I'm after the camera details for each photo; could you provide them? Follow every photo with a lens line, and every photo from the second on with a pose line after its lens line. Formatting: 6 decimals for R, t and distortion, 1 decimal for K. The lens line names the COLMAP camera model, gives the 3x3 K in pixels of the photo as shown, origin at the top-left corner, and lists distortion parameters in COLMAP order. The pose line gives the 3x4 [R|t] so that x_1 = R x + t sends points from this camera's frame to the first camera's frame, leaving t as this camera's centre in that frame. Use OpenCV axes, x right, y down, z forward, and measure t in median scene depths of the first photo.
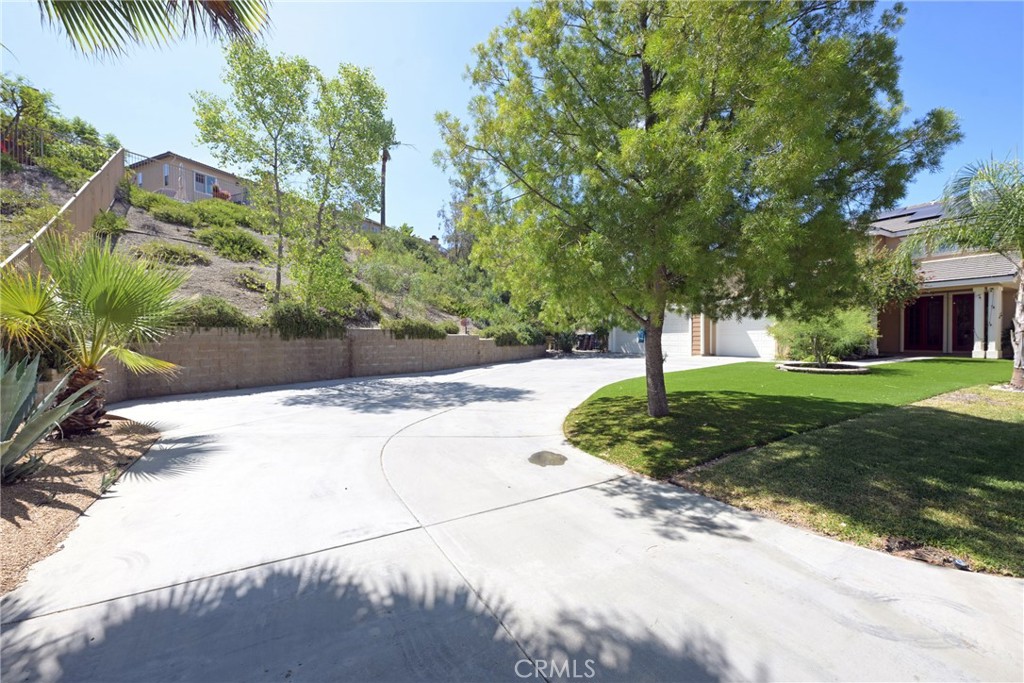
lens RADIAL K [[401.5, 0, 508.0], [0, 401.5, 342.2], [0, 0, 1]] dist [-0.001156, 0.000713]
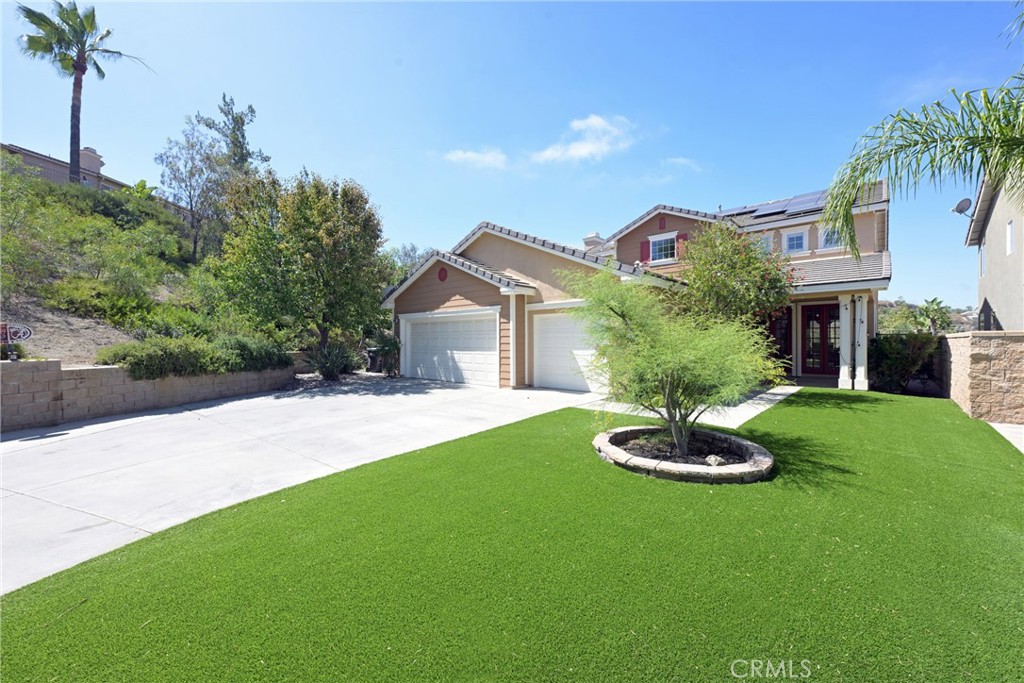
lens RADIAL K [[401.5, 0, 508.0], [0, 401.5, 342.2], [0, 0, 1]] dist [-0.001156, 0.000713]
pose [[0.955965, 0.003025, 0.293464, 0.288288], [0.000707, 0.999920, -0.012608, -0.032270], [-0.293479, 0.012261, 0.955887, 0.388228]]
